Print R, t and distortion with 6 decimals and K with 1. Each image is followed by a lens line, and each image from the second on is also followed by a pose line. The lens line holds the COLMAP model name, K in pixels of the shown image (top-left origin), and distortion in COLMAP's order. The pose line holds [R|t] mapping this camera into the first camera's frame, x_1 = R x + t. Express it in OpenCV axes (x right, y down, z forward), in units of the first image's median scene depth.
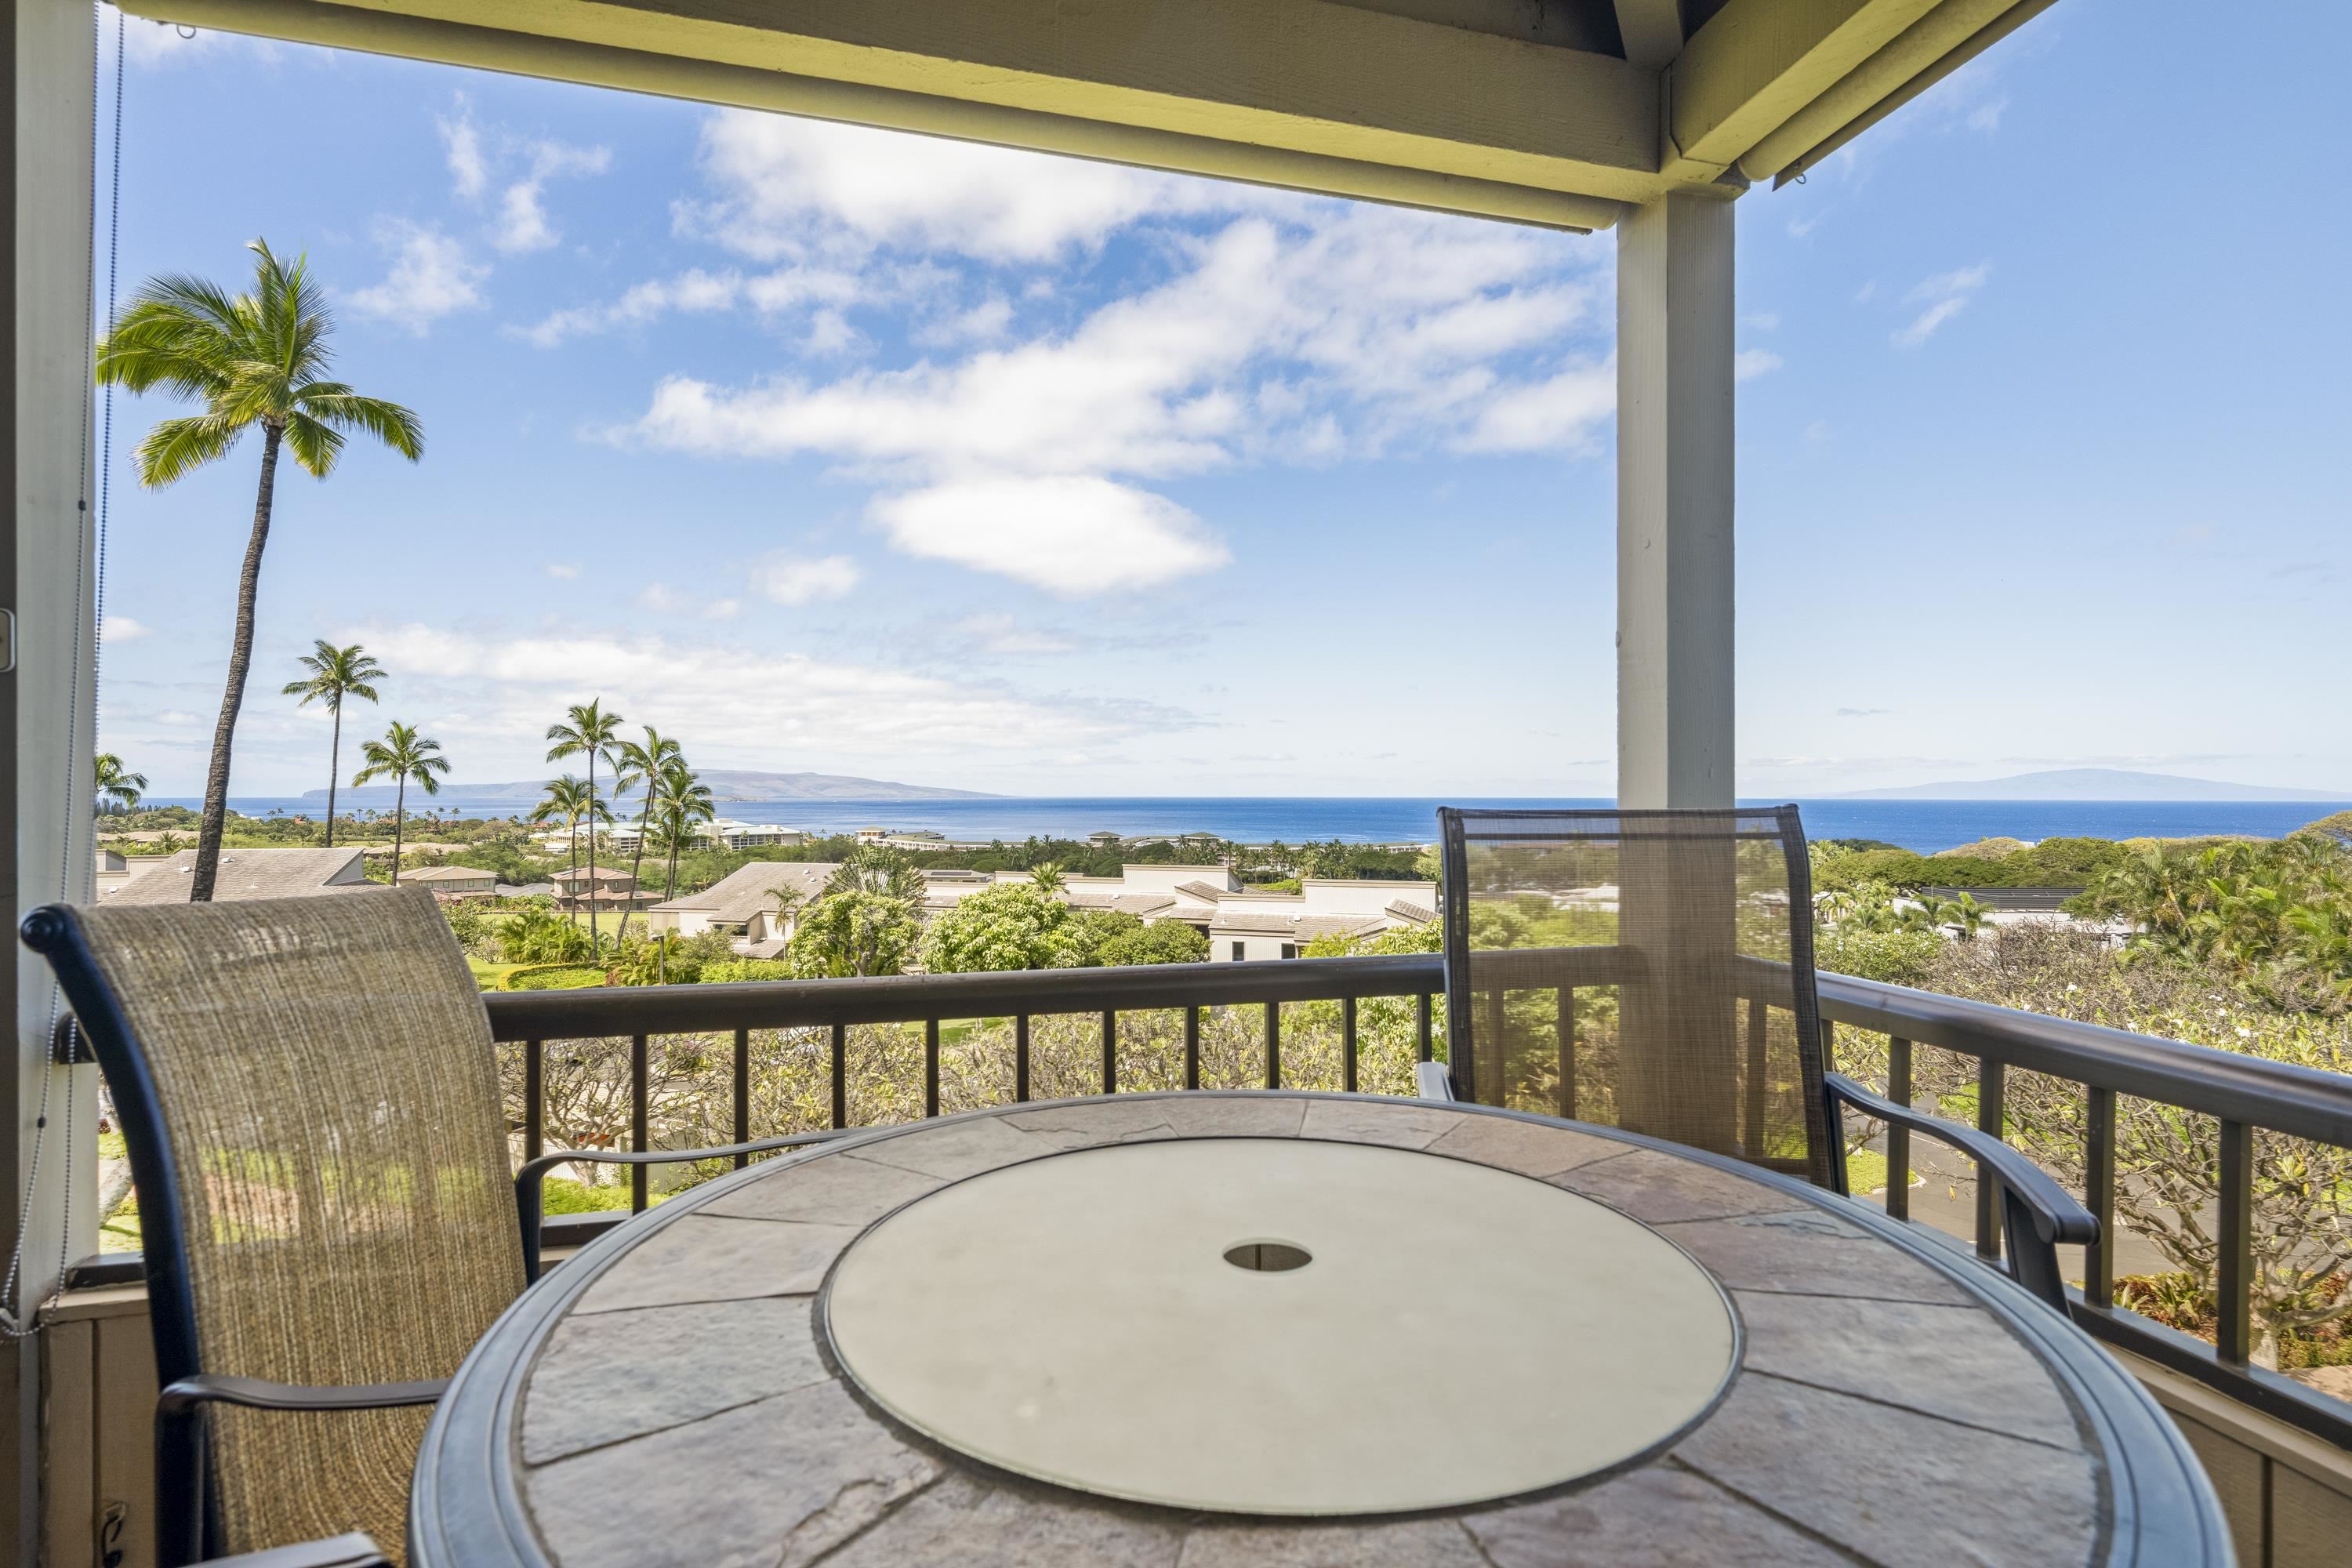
lens RADIAL K [[1119.7, 0, 1181.1], [0, 1119.7, 790.6], [0, 0, 1]] dist [0.001483, 0.000664]
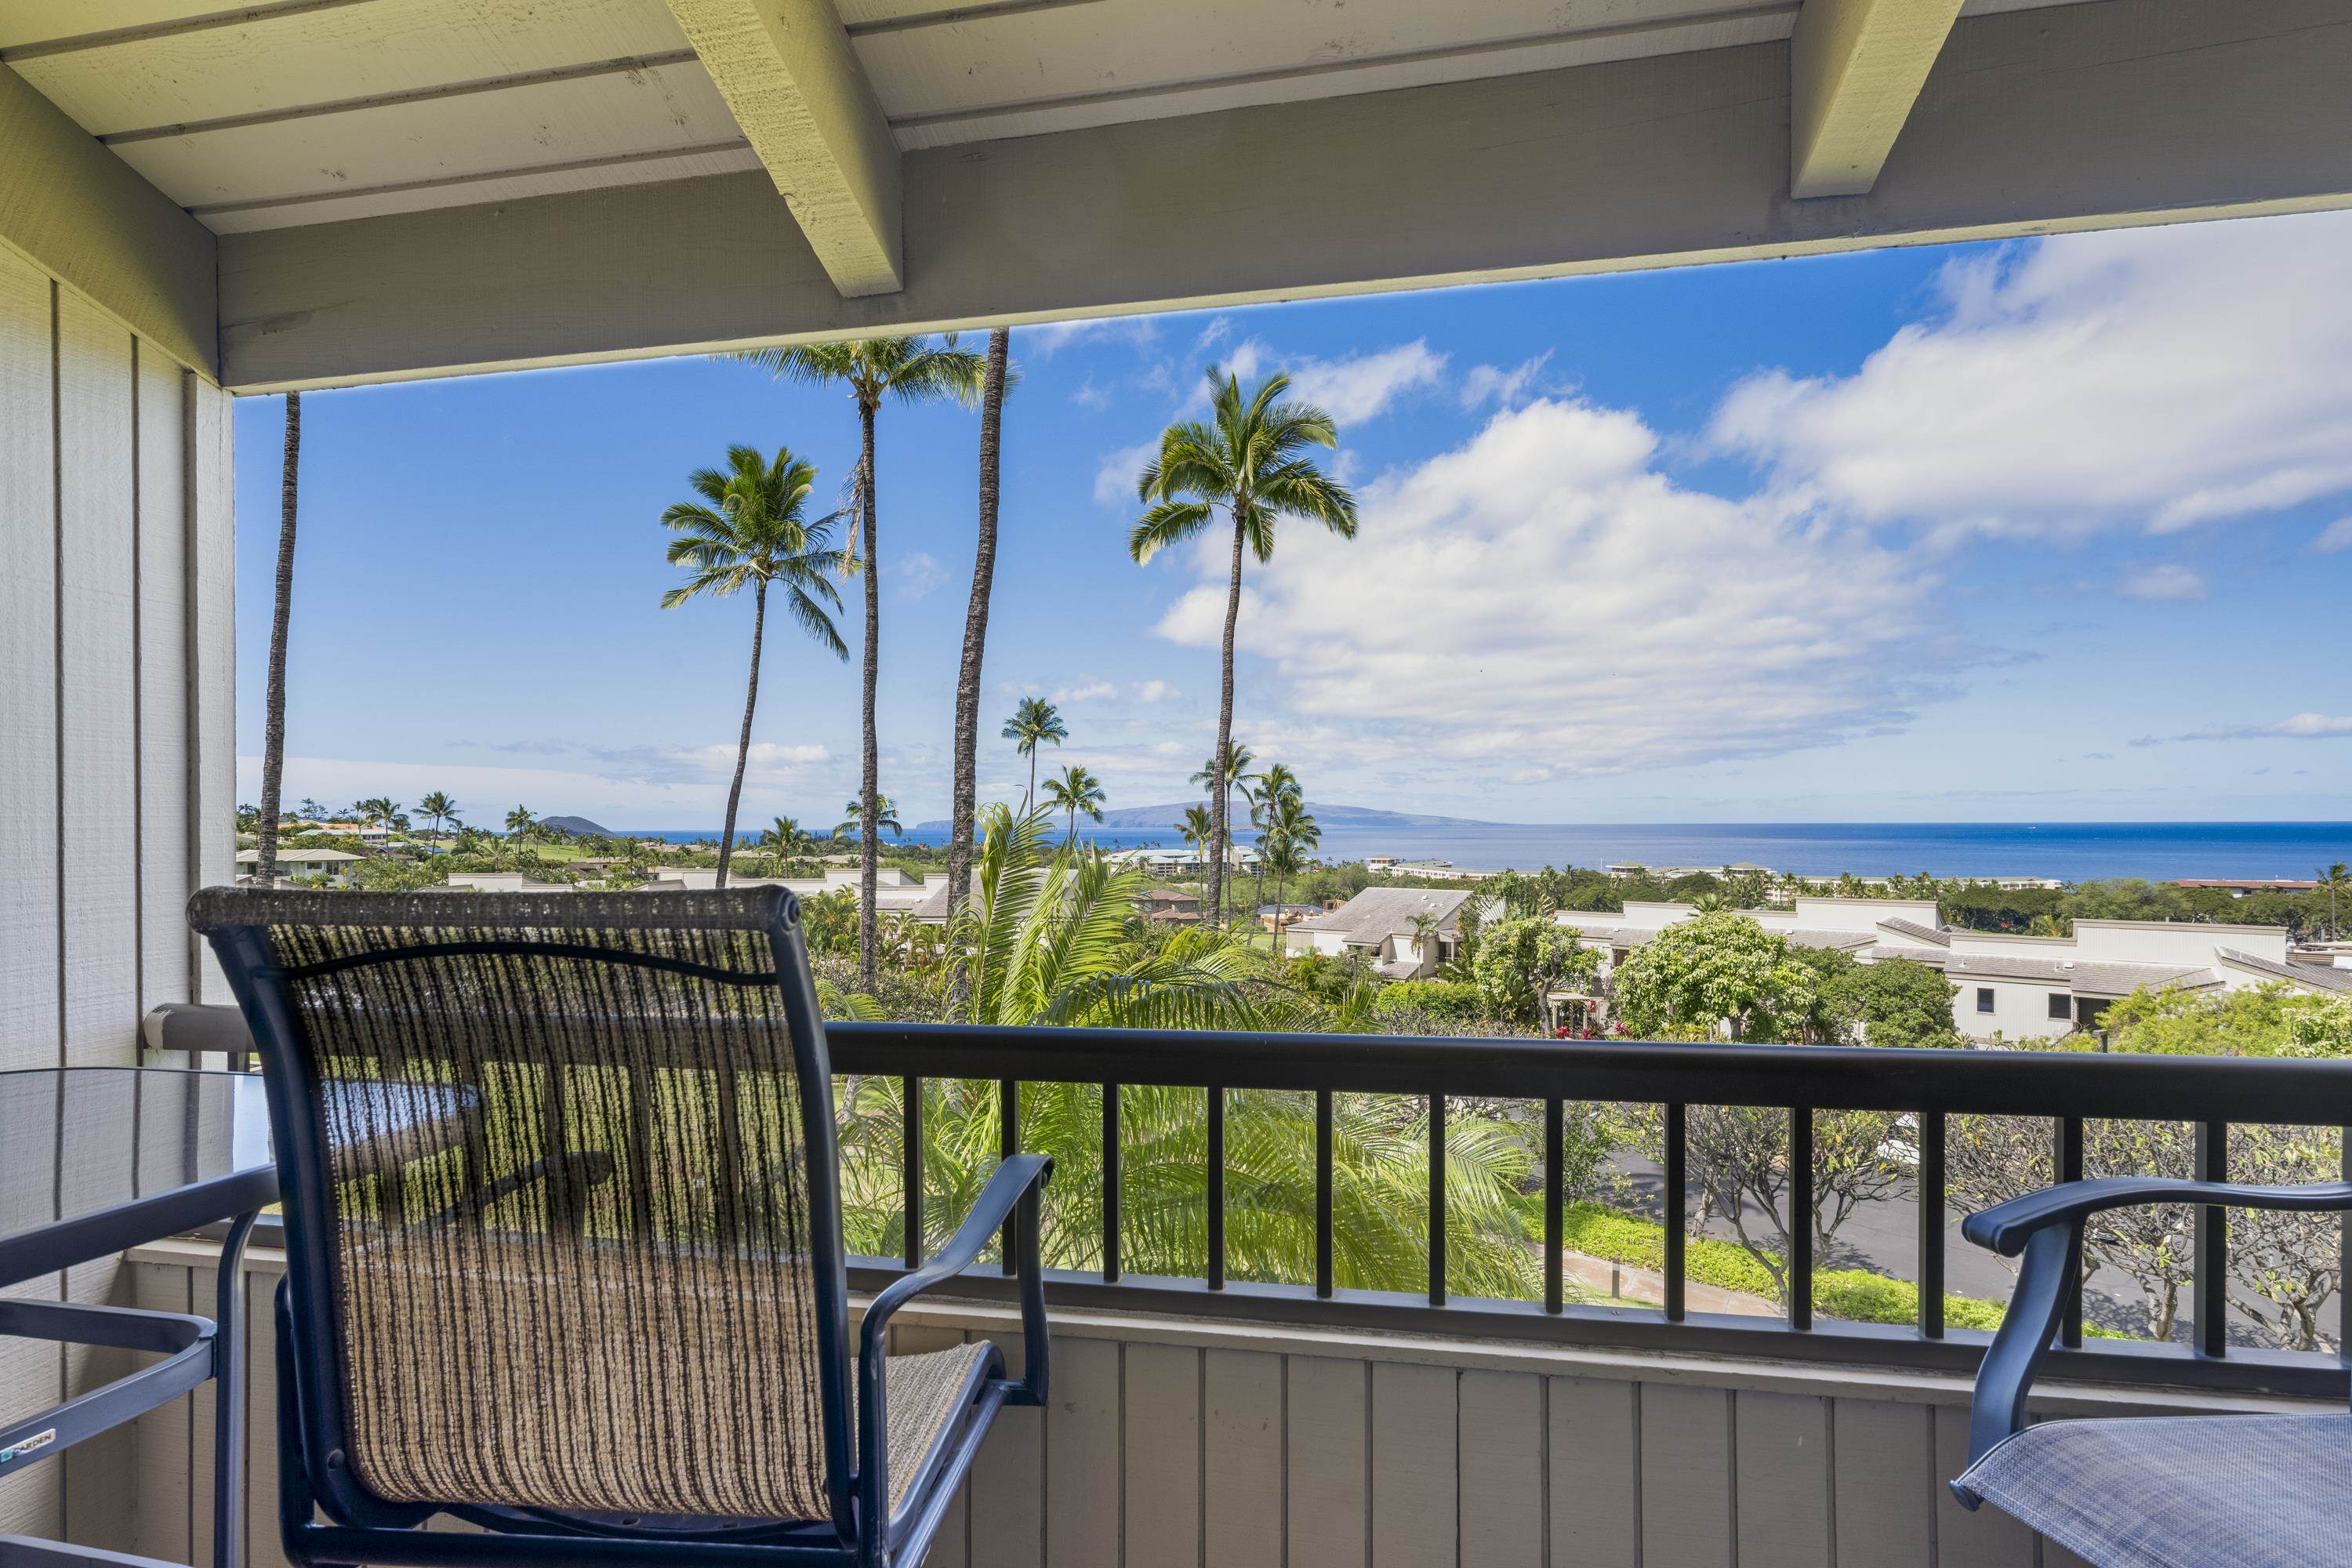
lens RADIAL K [[1117.4, 0, 1178.8], [0, 1117.4, 865.2], [0, 0, 1]] dist [0.000819, 0.000201]
pose [[0.911452, 0.009377, -0.411300, -0.113314], [0.007574, 0.999188, 0.039564, -0.000061], [0.411338, -0.039176, 0.910641, -0.032960]]
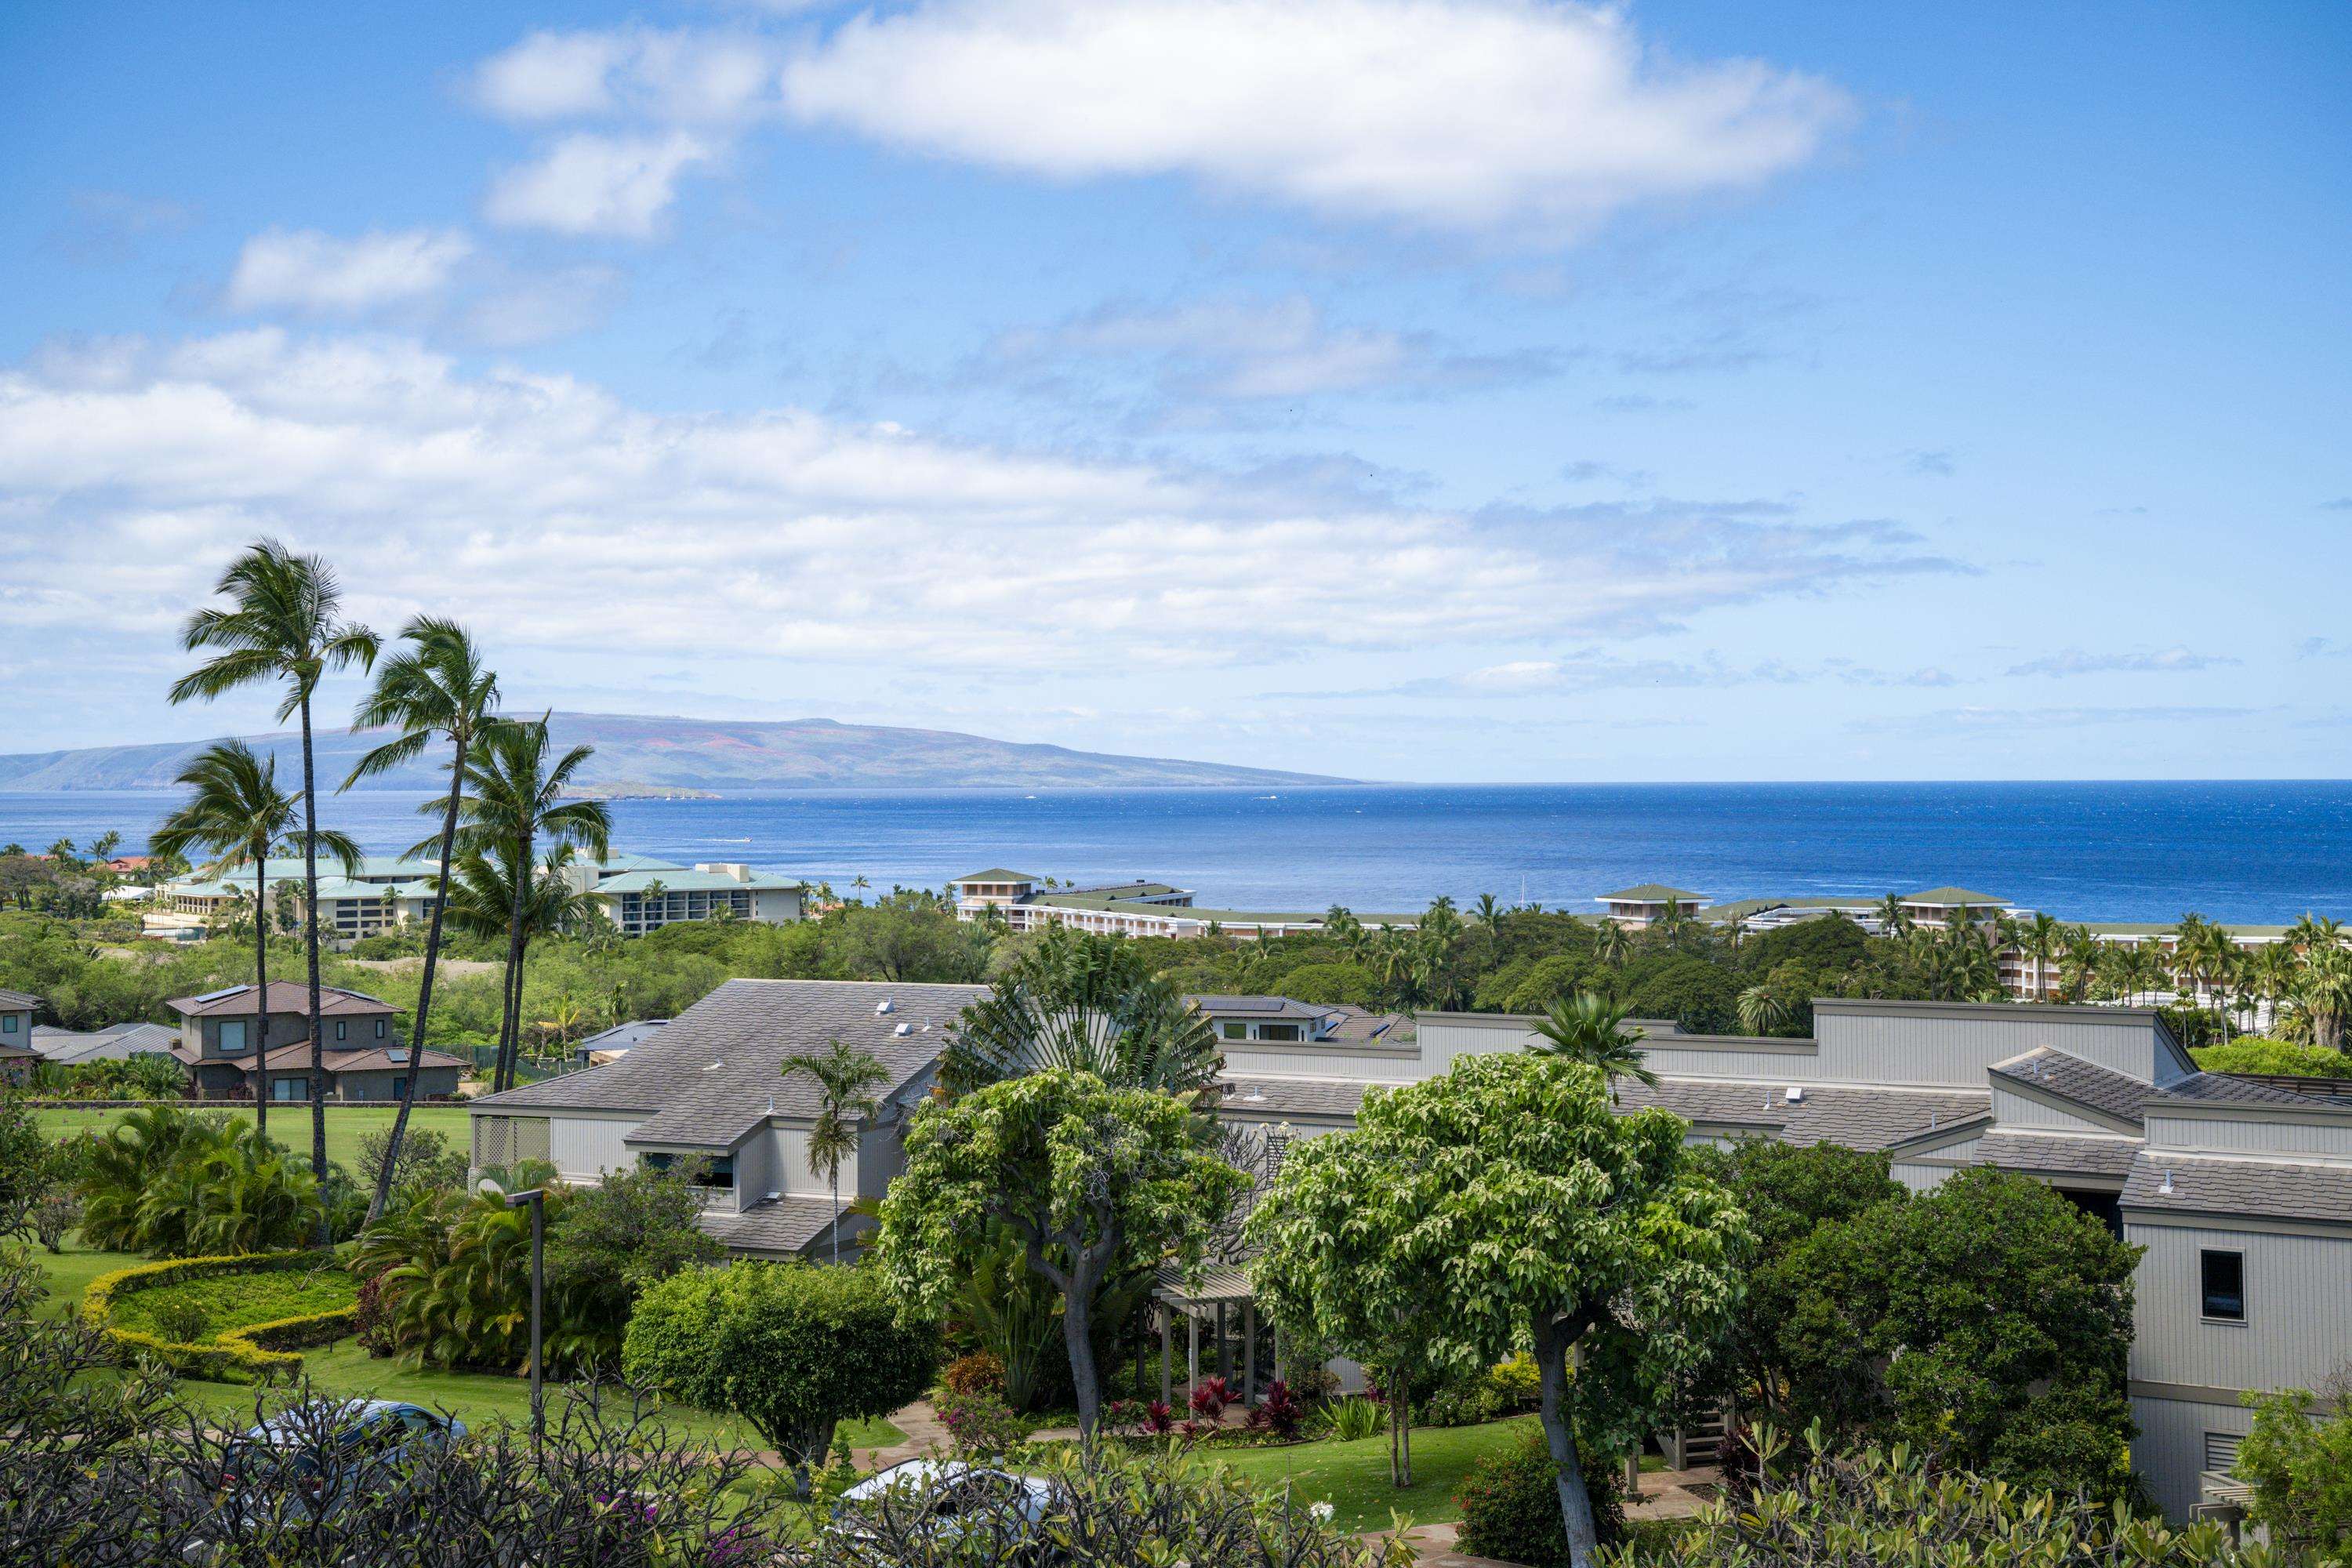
lens RADIAL K [[3217.1, 0, 1176.0], [0, 3217.1, 784.0], [0, 0, 1]] dist [0.175104, 0.028329]
pose [[0.978578, -0.004513, -0.205827, -0.032012], [0.005820, 0.999967, 0.005745, -0.003411], [0.205795, -0.006820, 0.978571, 0.017926]]
